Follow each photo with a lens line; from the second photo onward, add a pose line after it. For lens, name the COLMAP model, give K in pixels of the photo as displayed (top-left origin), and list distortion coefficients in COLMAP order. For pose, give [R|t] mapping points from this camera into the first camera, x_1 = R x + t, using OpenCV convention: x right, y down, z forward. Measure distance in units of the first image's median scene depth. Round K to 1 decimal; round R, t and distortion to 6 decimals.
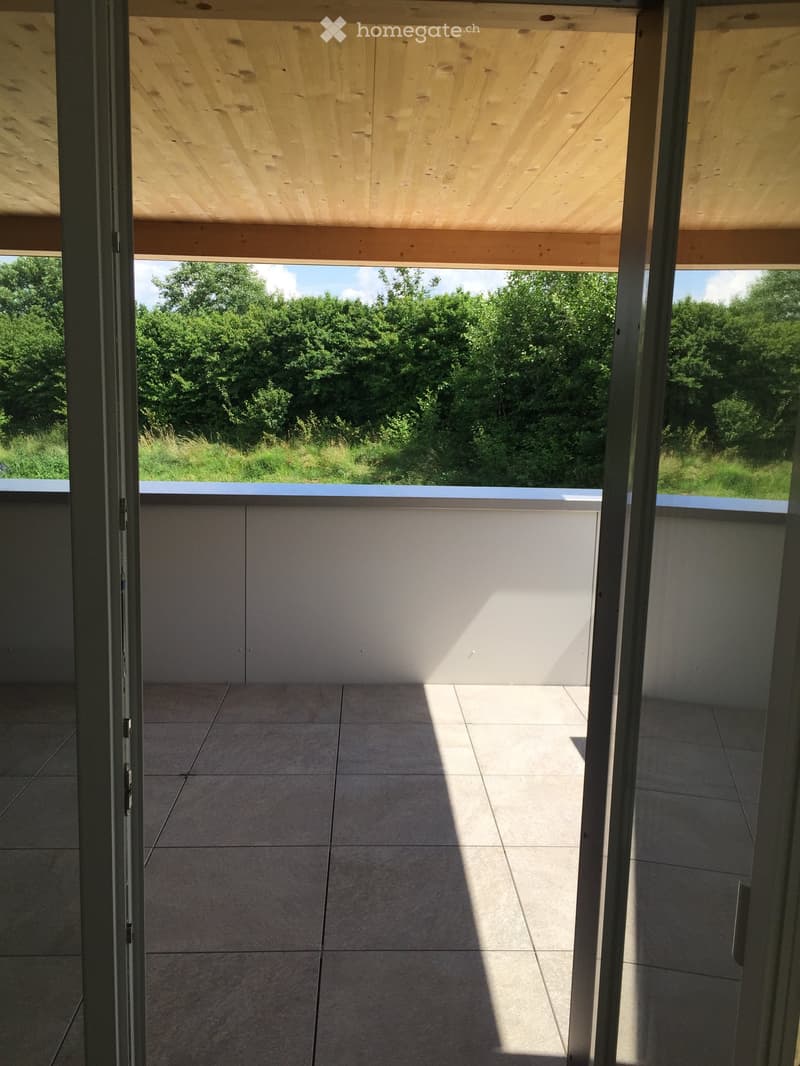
lens RADIAL K [[915.0, 0, 398.8], [0, 915.0, 533.5], [0, 0, 1]] dist [0.058430, -0.065378]
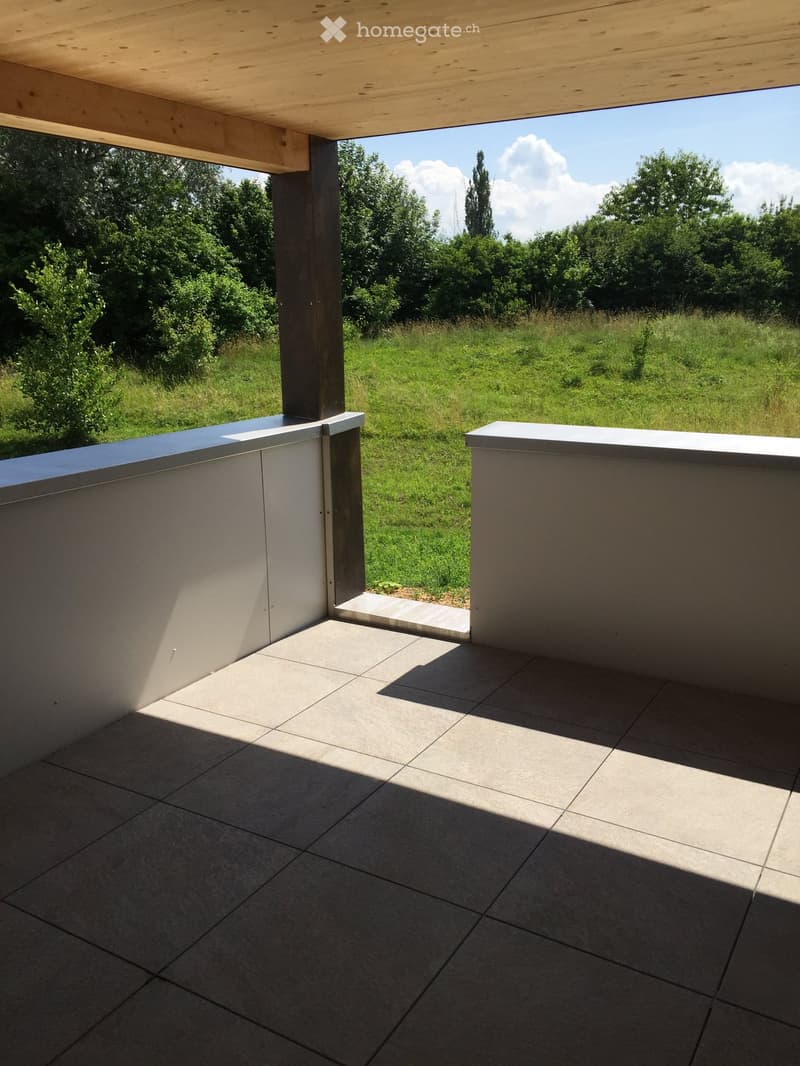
lens RADIAL K [[915.0, 0, 399.5], [0, 915.0, 532.3], [0, 0, 1]] dist [0.058430, -0.065378]
pose [[0.553574, -0.232402, 0.799716, -0.552280], [0.156356, 0.972201, 0.174295, -0.101897], [-0.817991, 0.028555, 0.574522, 0.499896]]
